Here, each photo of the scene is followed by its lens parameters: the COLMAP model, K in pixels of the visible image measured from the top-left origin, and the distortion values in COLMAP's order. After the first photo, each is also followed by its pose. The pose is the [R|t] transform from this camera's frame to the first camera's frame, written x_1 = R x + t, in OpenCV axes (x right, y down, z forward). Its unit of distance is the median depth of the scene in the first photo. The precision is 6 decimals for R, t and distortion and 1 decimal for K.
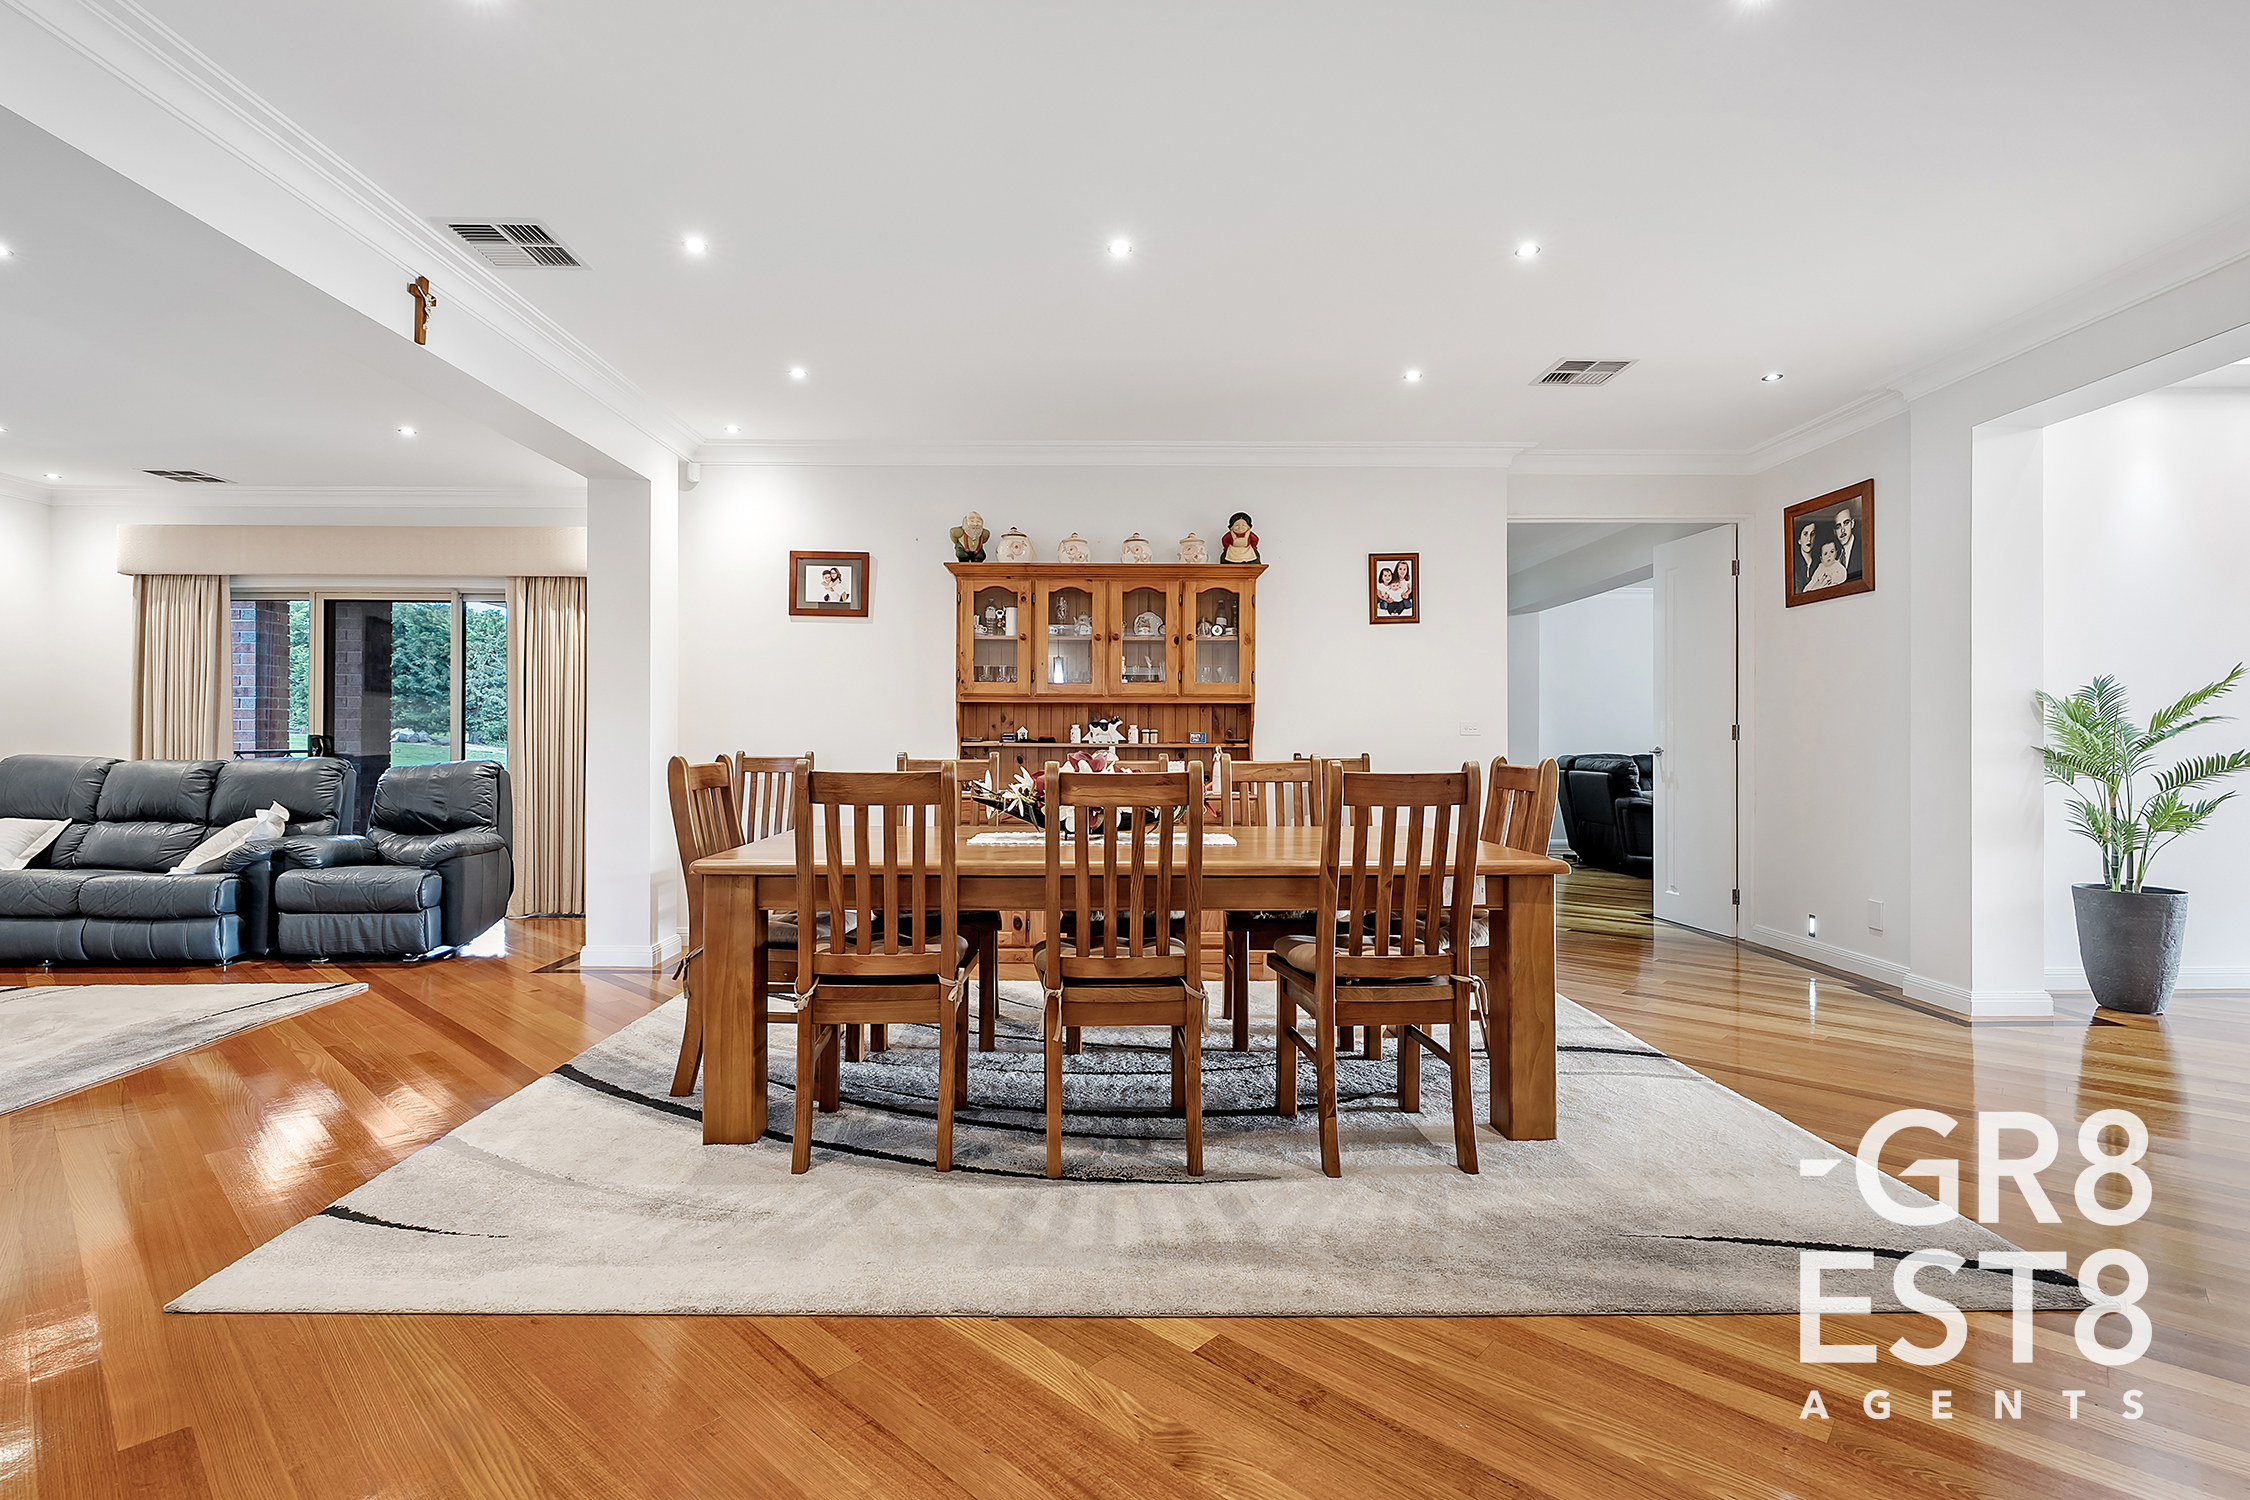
lens RADIAL K [[1045.0, 0, 1125.0], [0, 1045.0, 750.0], [0, 0, 1]] dist [-0.006602, -0.000324]
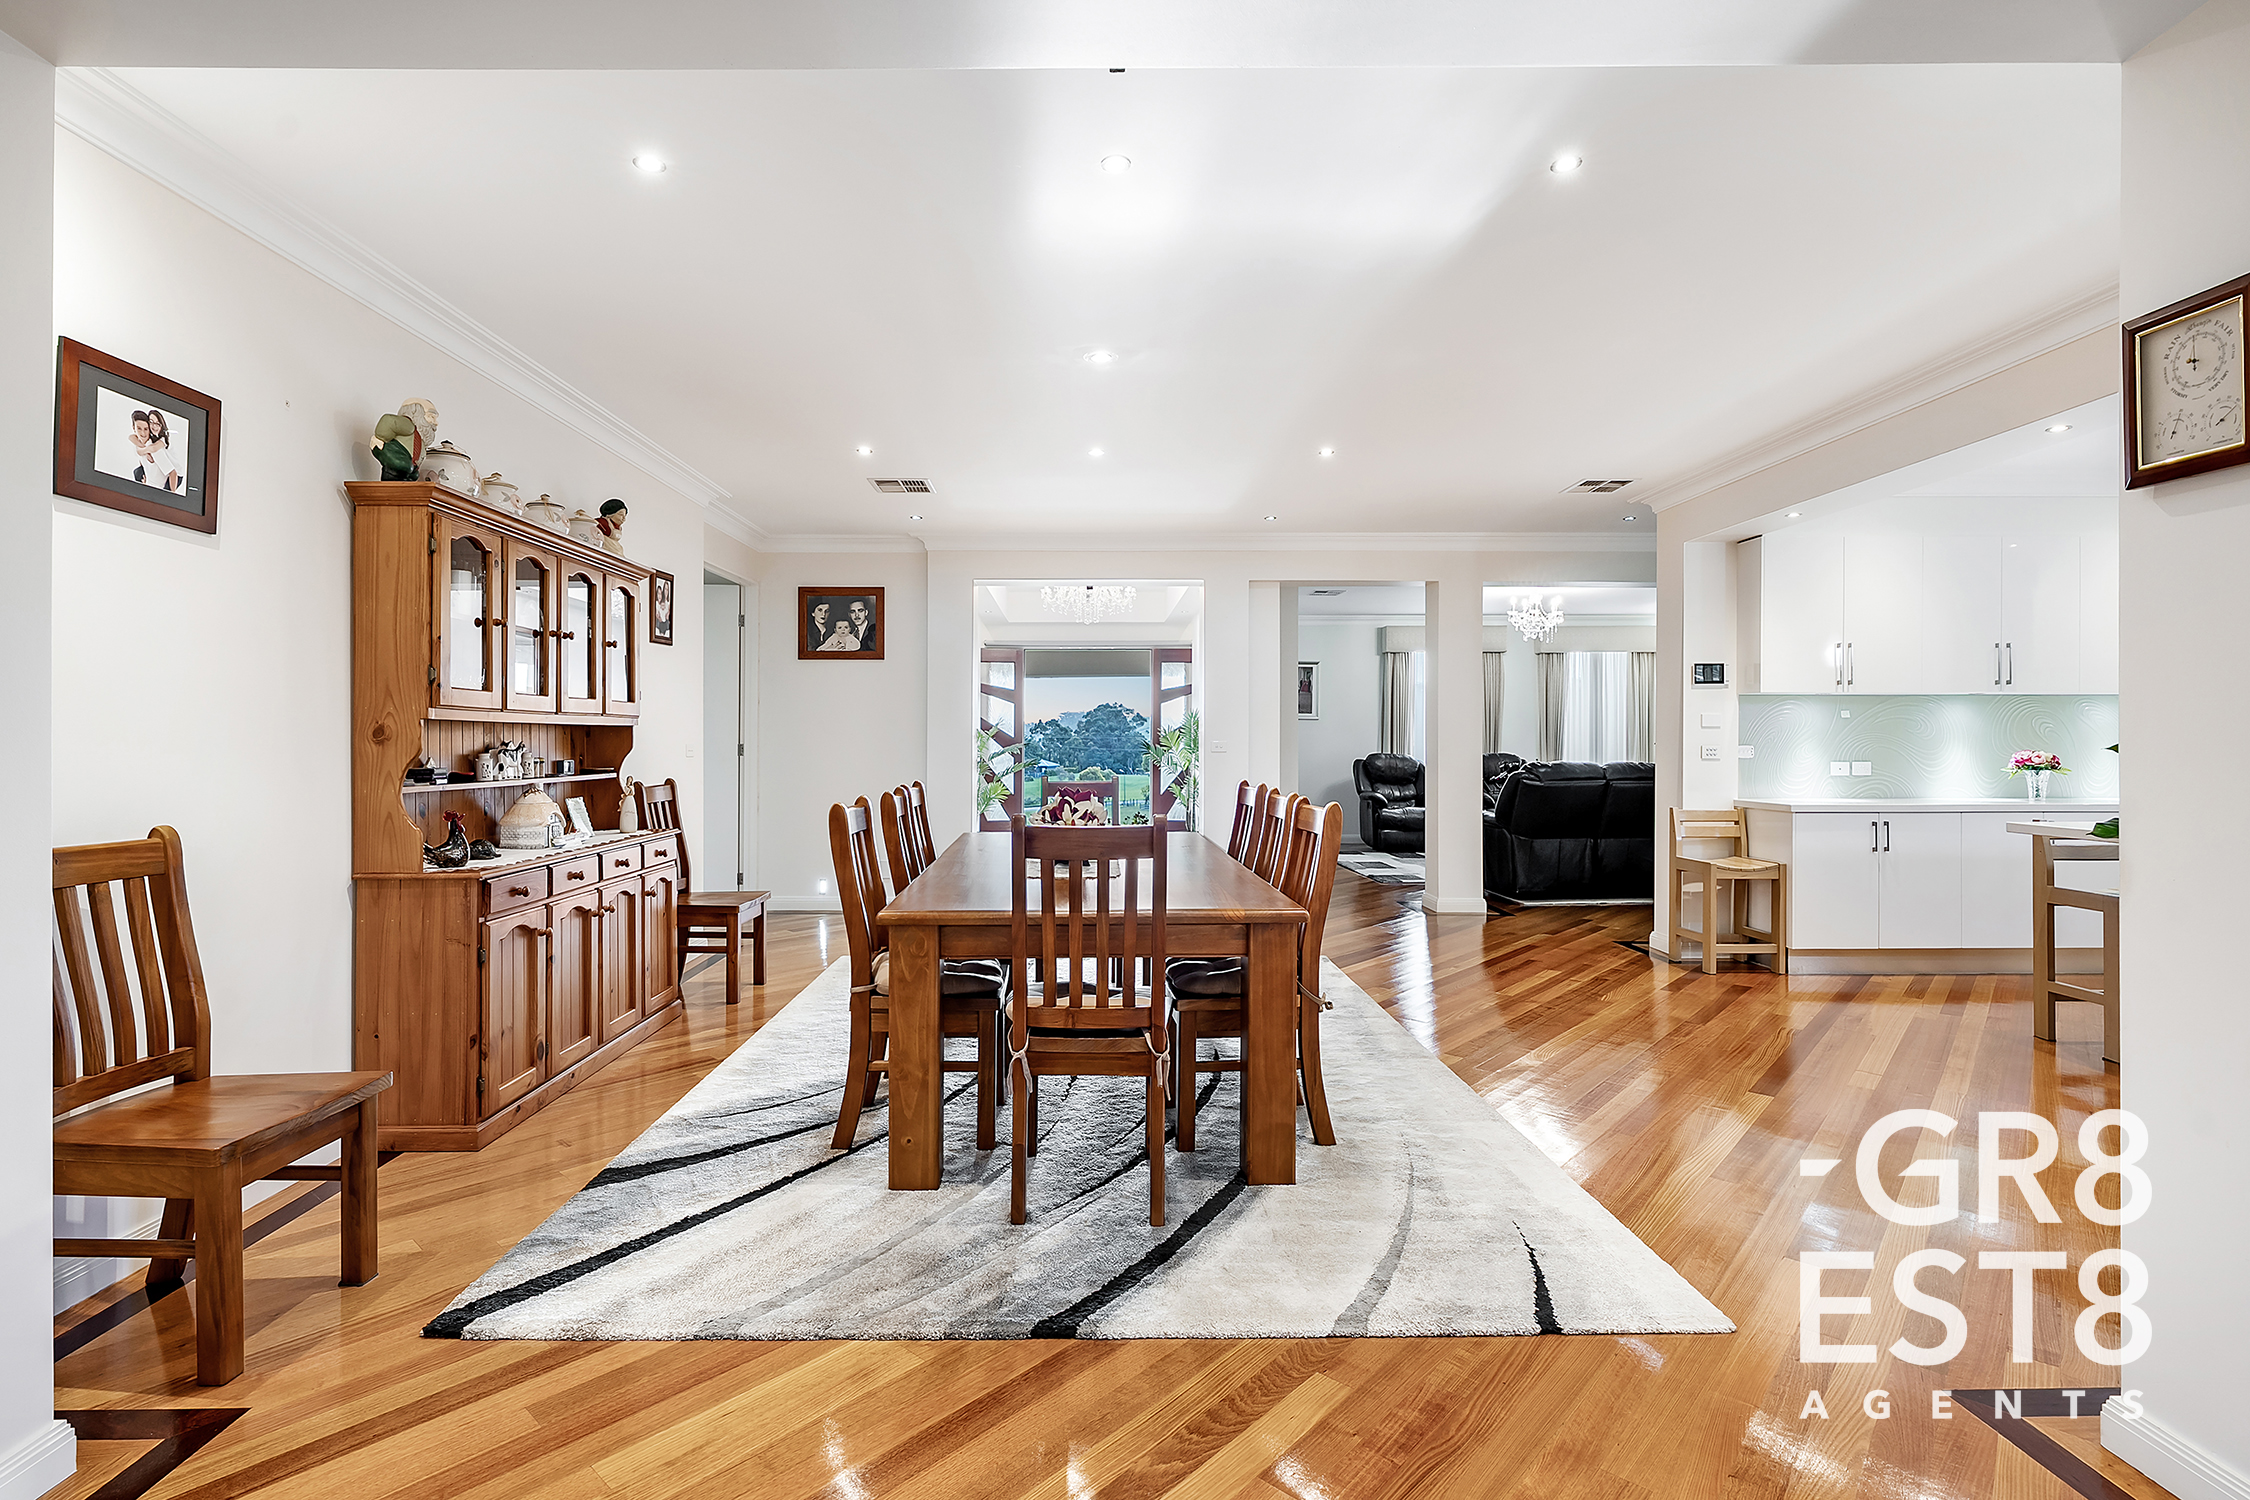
lens RADIAL K [[1045.0, 0, 1125.0], [0, 1045.0, 750.0], [0, 0, 1]] dist [-0.006602, -0.000324]
pose [[-0.017854, -0.011117, 0.999779, -0.744009], [0.006340, 0.999917, 0.011231, -0.030367], [-0.999821, 0.006539, -0.017782, 0.594370]]
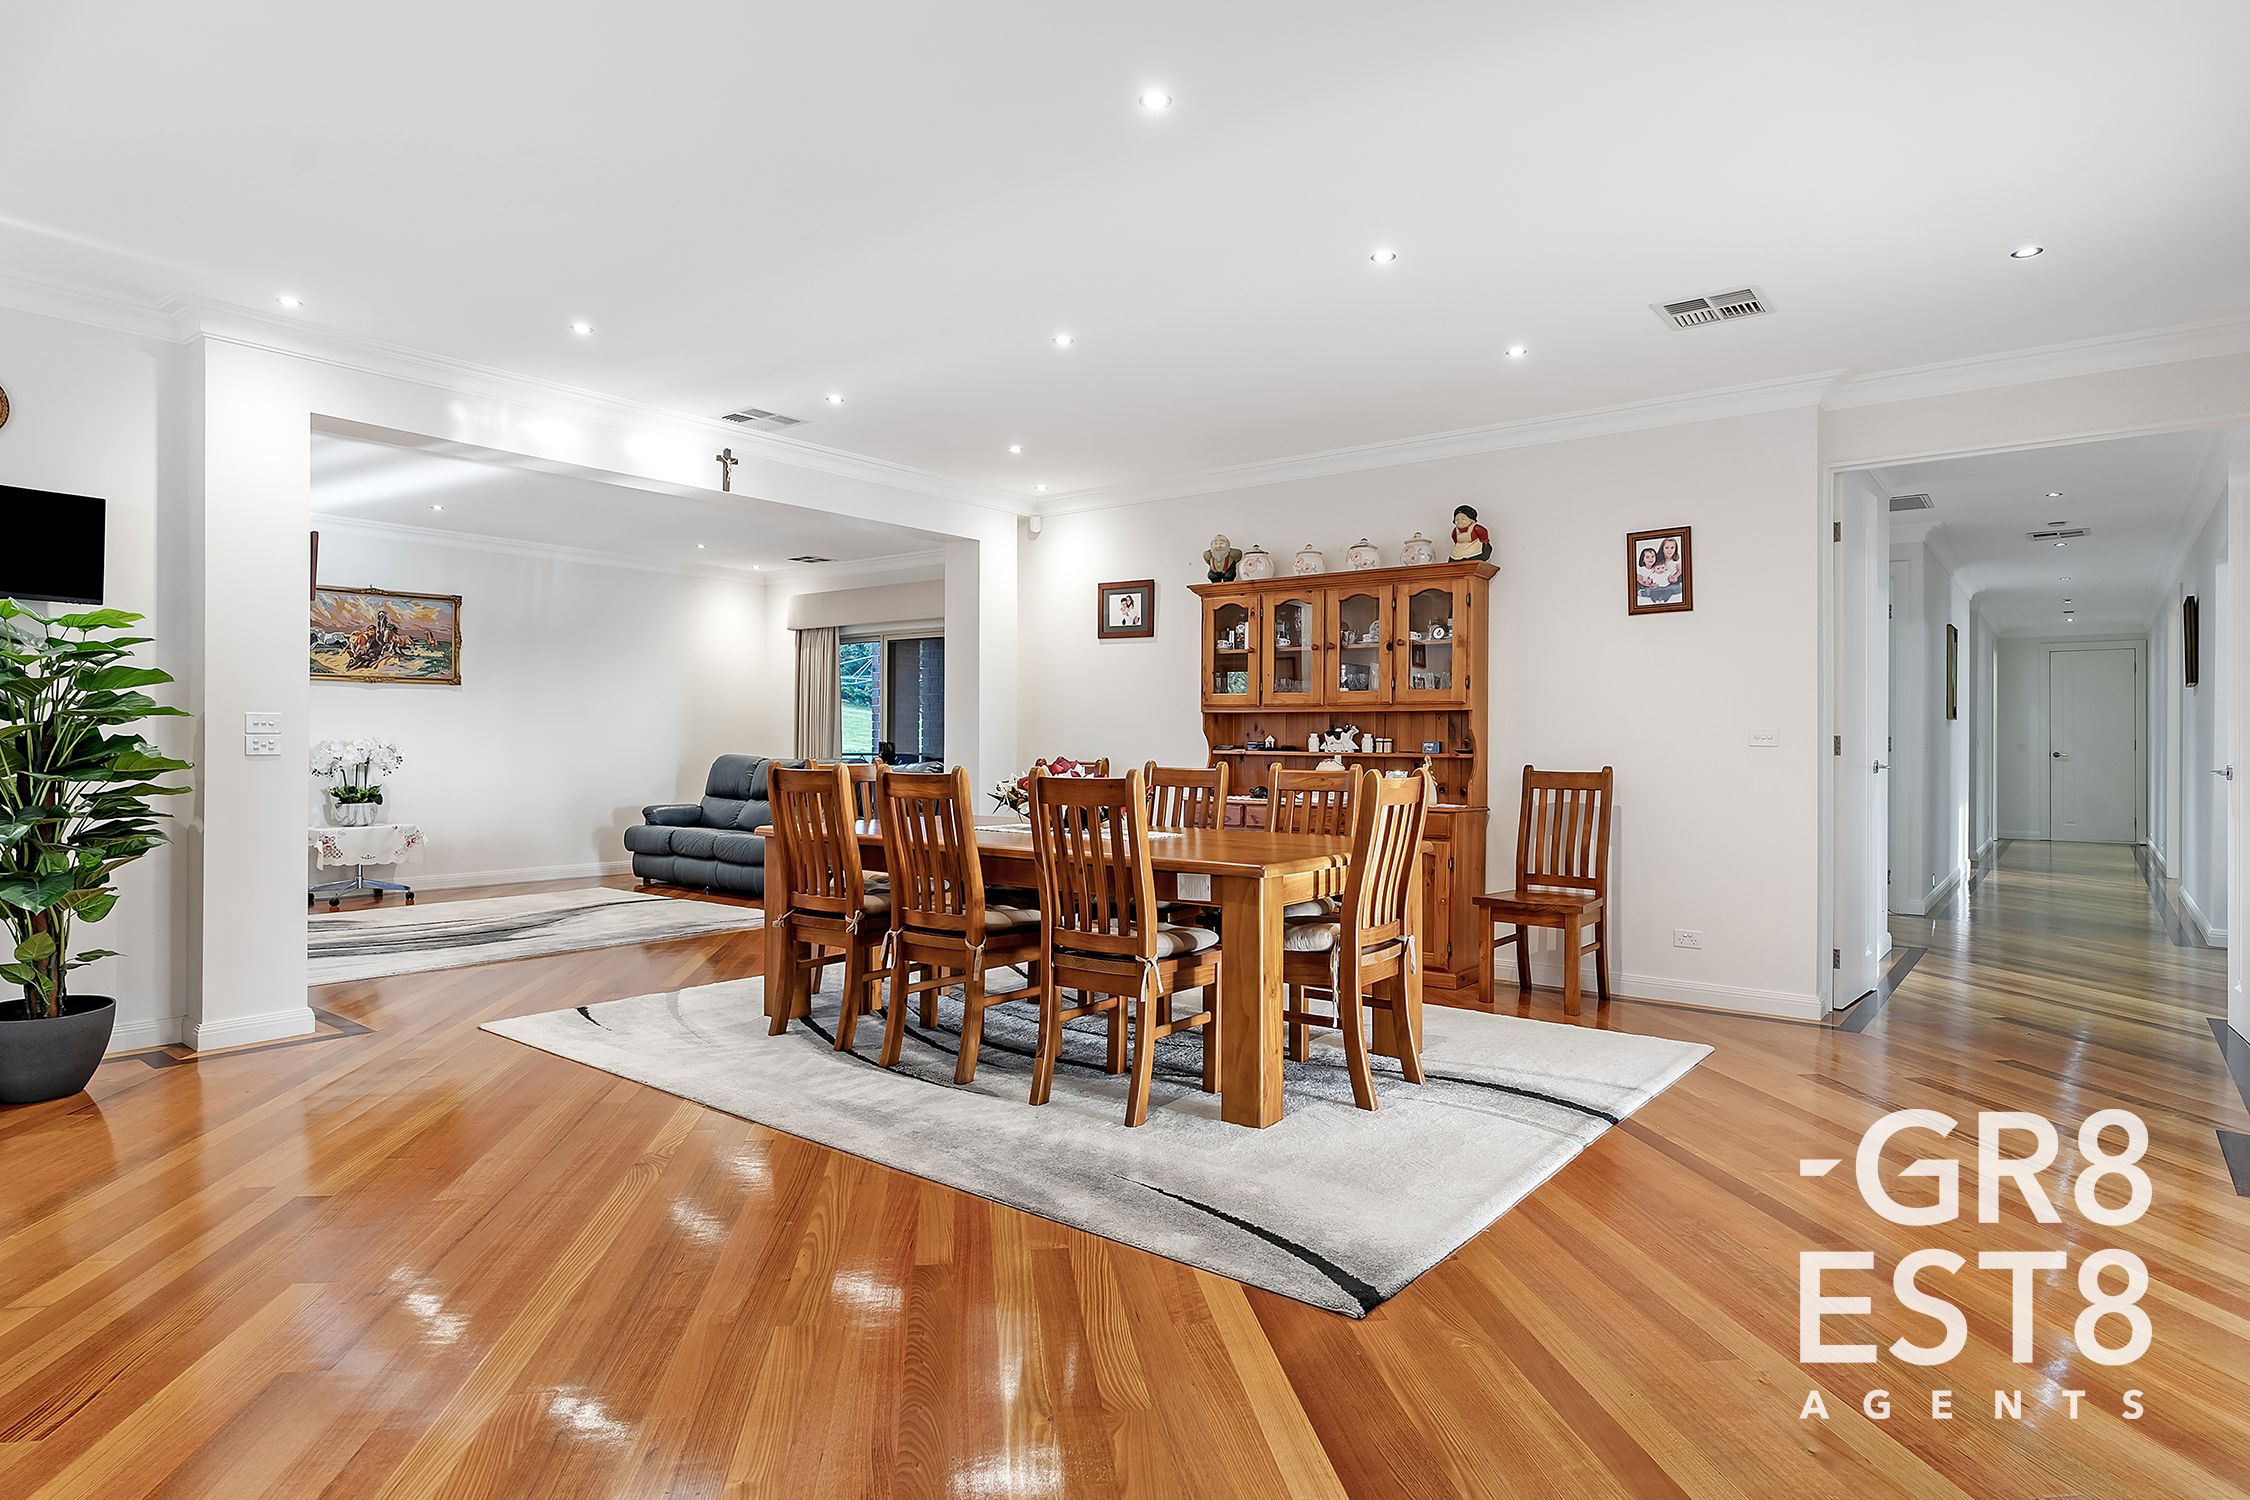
lens RADIAL K [[1218.0, 0, 1155.2], [0, 1218.0, 745.1], [0, 0, 1]] dist [-0.011981, 0.000110]
pose [[0.789623, 0.004561, -0.613575, 0.559500], [-0.011734, 0.999902, -0.007668, -0.002267], [0.613480, 0.013255, 0.789599, -0.022475]]
